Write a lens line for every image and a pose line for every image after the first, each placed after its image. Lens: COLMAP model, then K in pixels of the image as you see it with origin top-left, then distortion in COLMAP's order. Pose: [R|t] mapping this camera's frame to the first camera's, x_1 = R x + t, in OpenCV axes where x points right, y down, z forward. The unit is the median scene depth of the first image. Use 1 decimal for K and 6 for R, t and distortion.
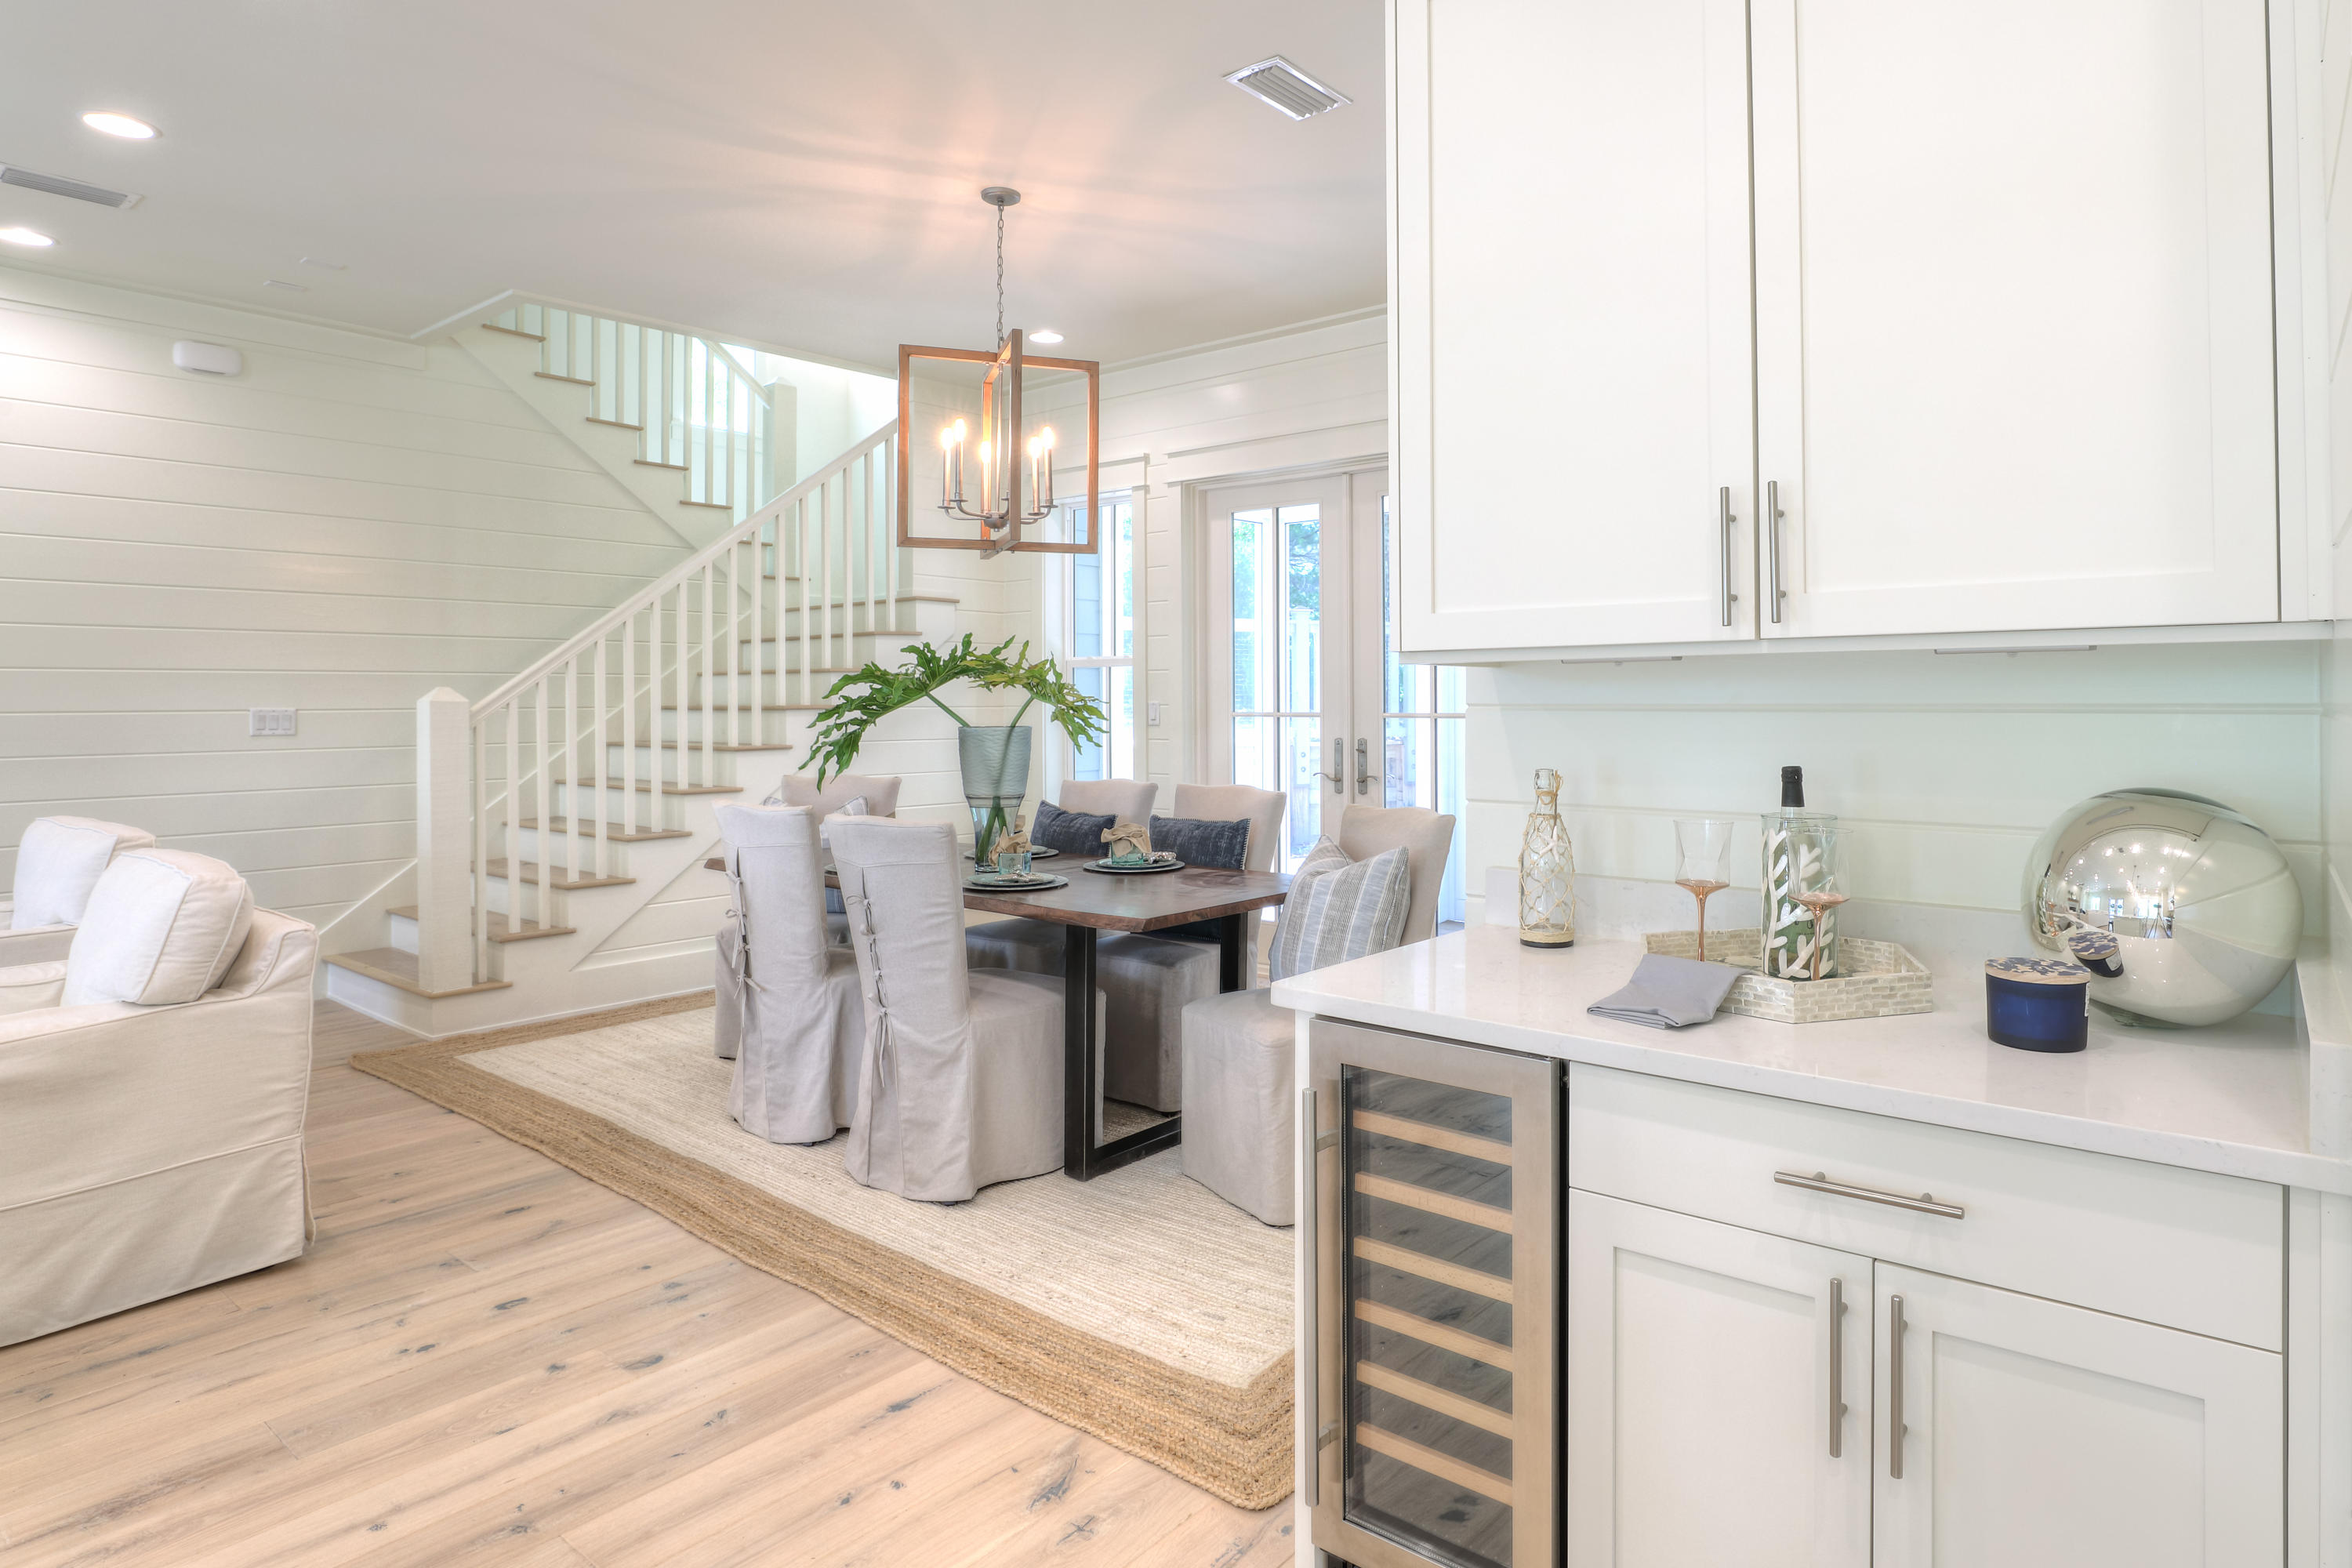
lens RADIAL K [[1300.6, 0, 1293.1], [0, 1300.6, 691.6], [0, 0, 1]] dist [-0.047956, 0.020440]
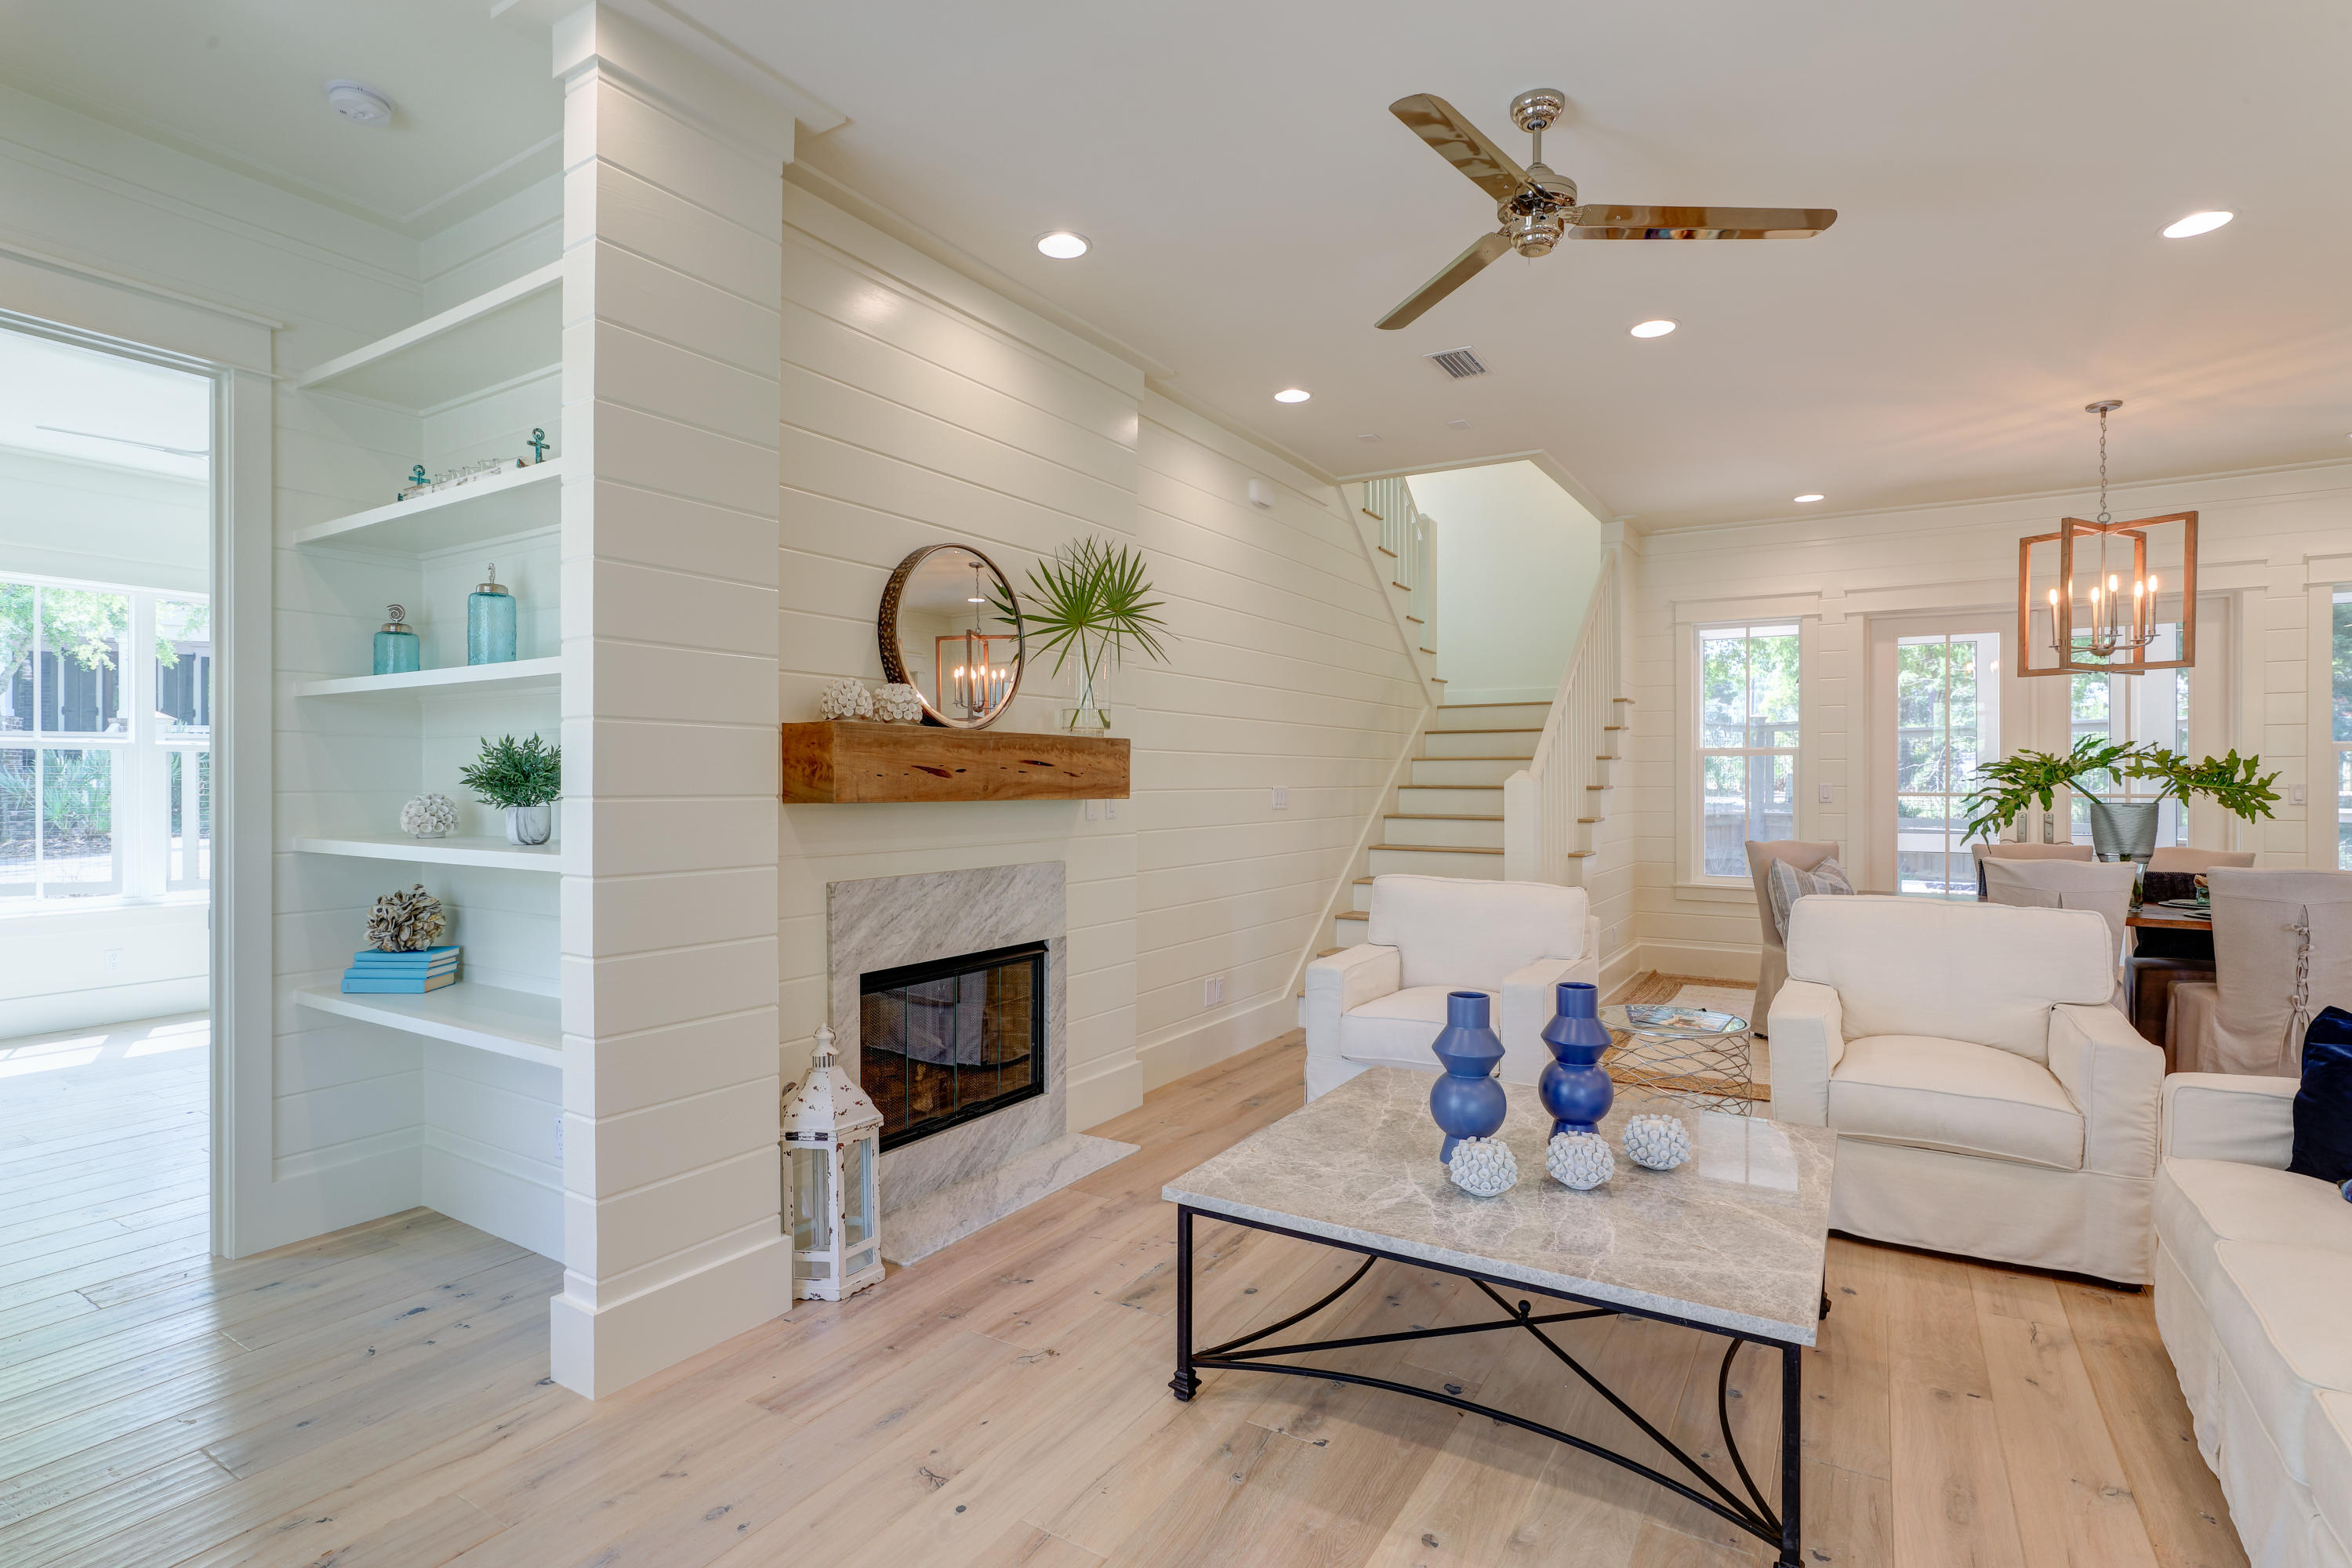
lens RADIAL K [[1143.4, 0, 1159.3], [0, 1143.4, 778.9], [0, 0, 1]] dist [-0.031909, 0.018184]
pose [[0.996280, 0.005722, 0.085990, -1.326362], [-0.006231, 0.999965, 0.005650, 0.000978], [-0.085954, -0.006164, 0.996280, -0.085535]]
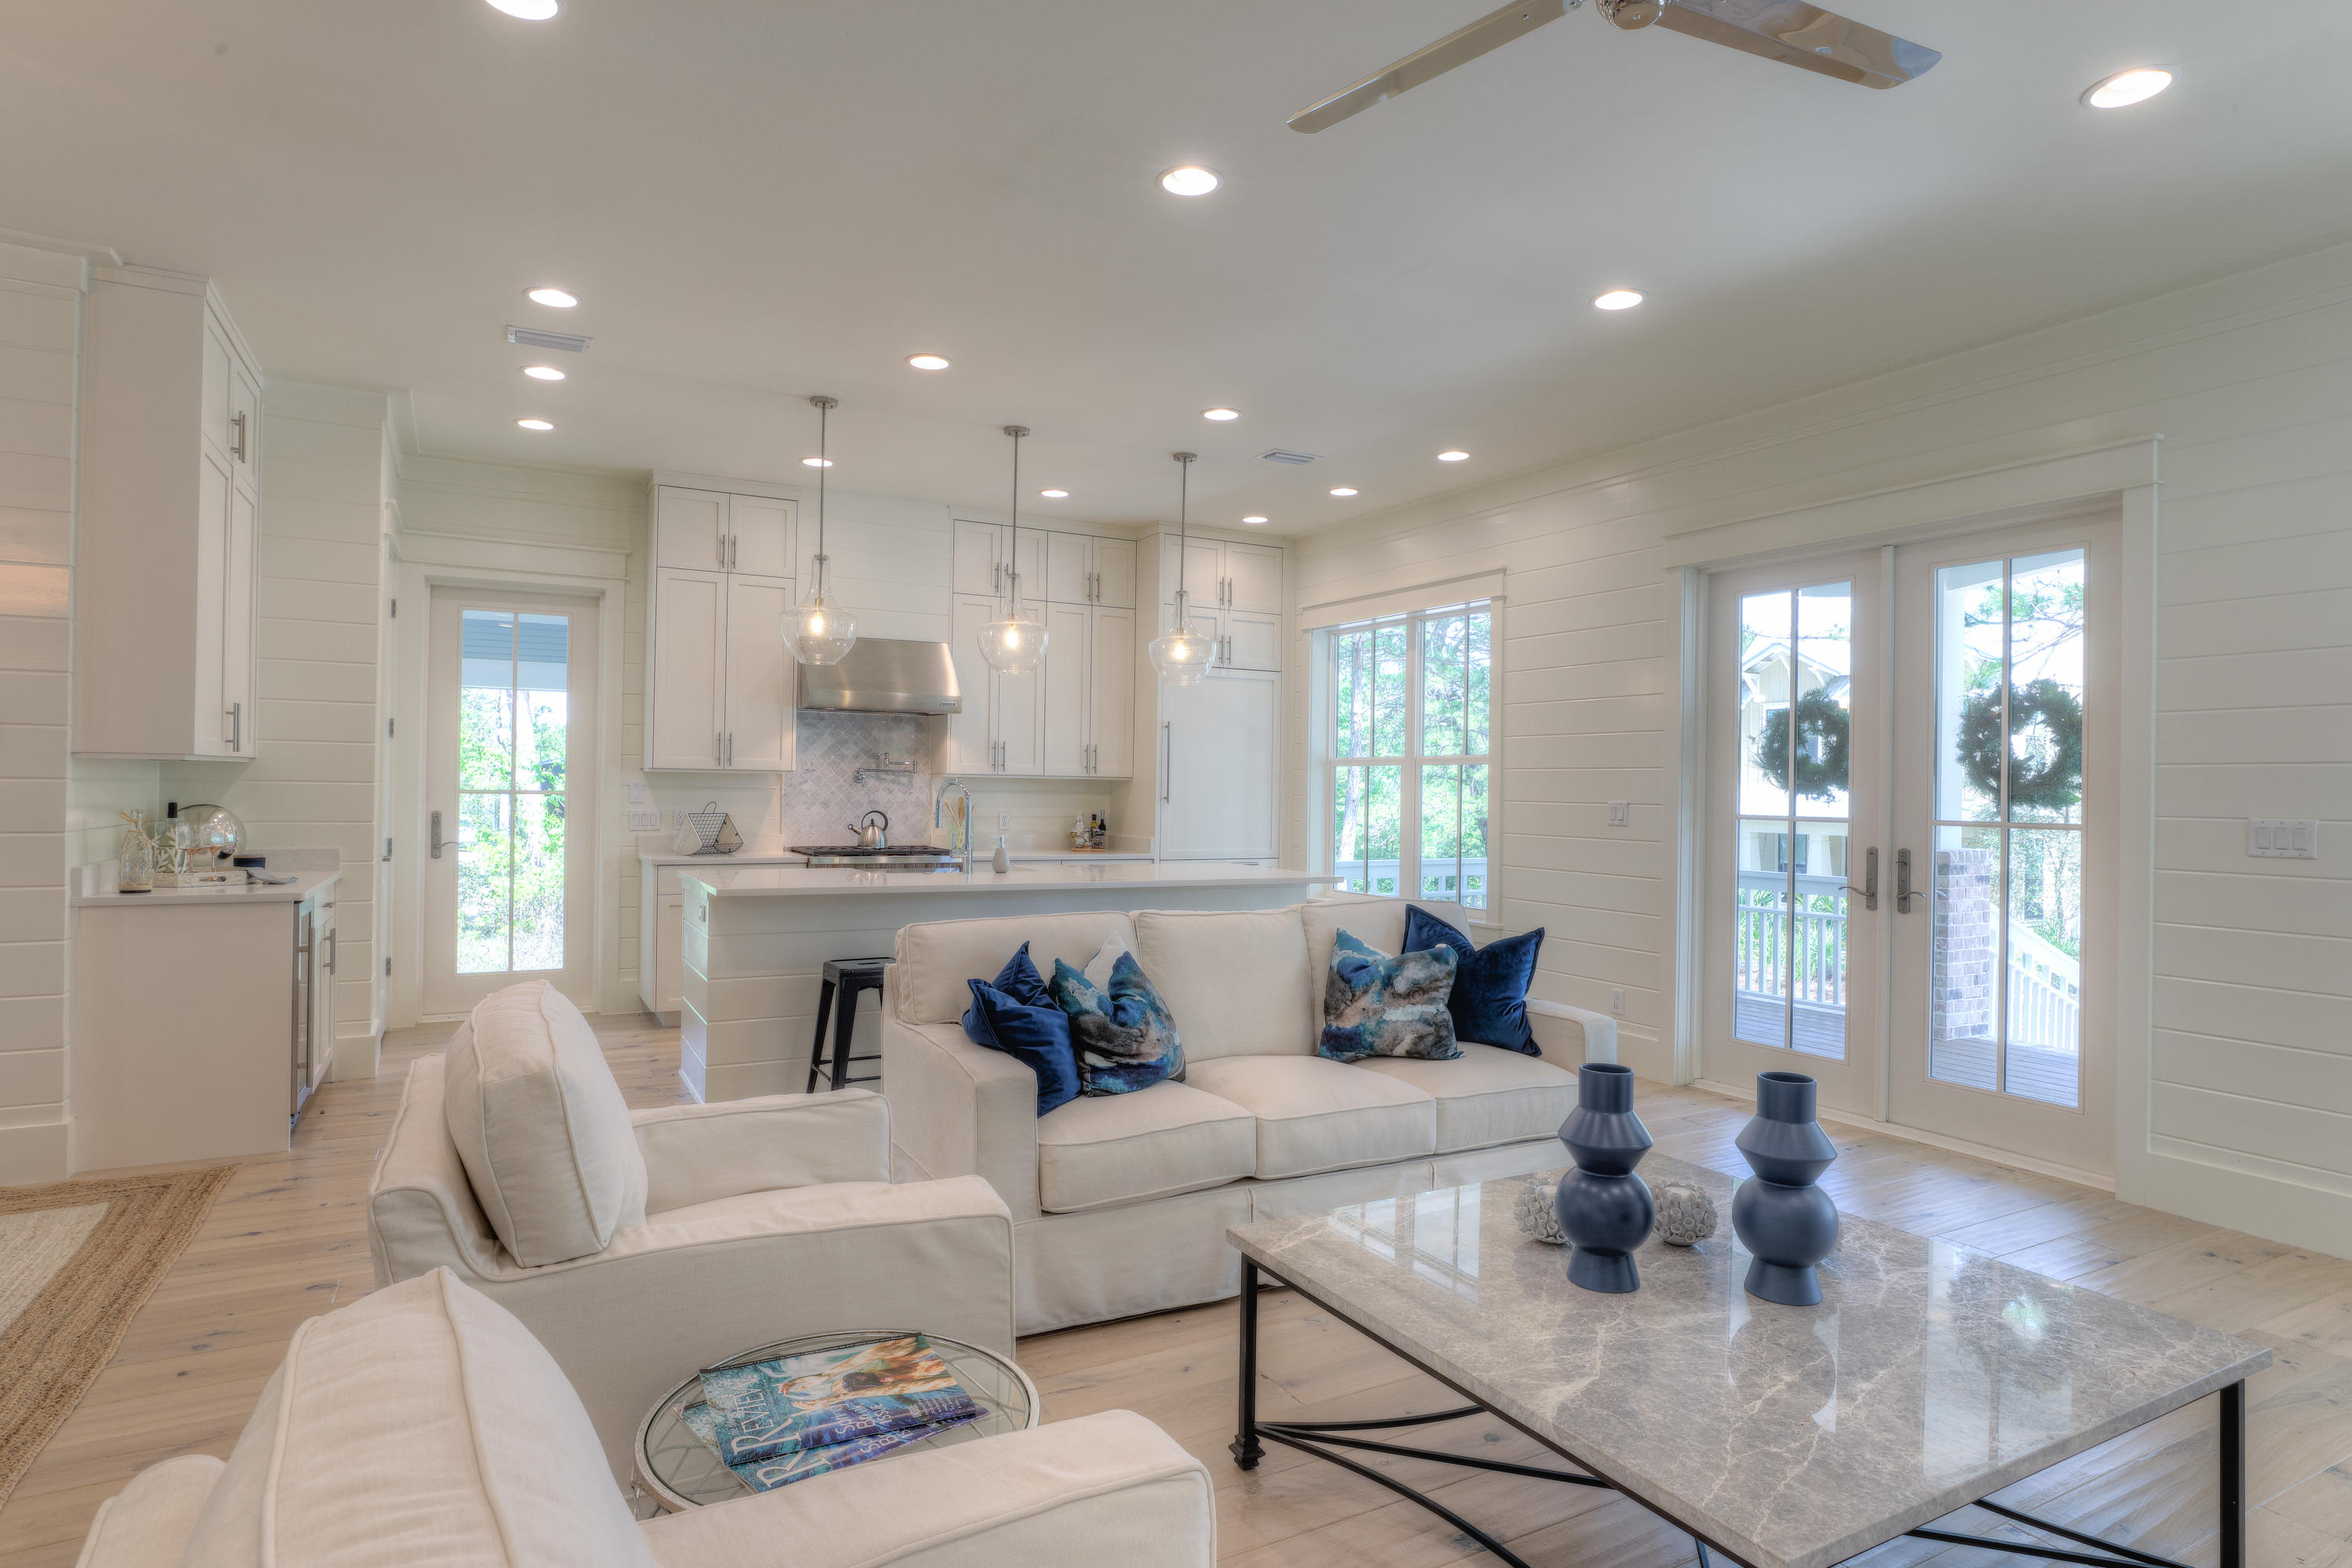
lens RADIAL K [[1268.9, 0, 1176.0], [0, 1268.9, 784.0], [0, 0, 1]] dist [0.000229, 0.001749]
pose [[-0.914424, -0.009099, 0.404656, -1.088609], [-0.013664, 0.999871, -0.008394, 0.005420], [-0.404527, -0.013204, -0.914431, 1.095397]]
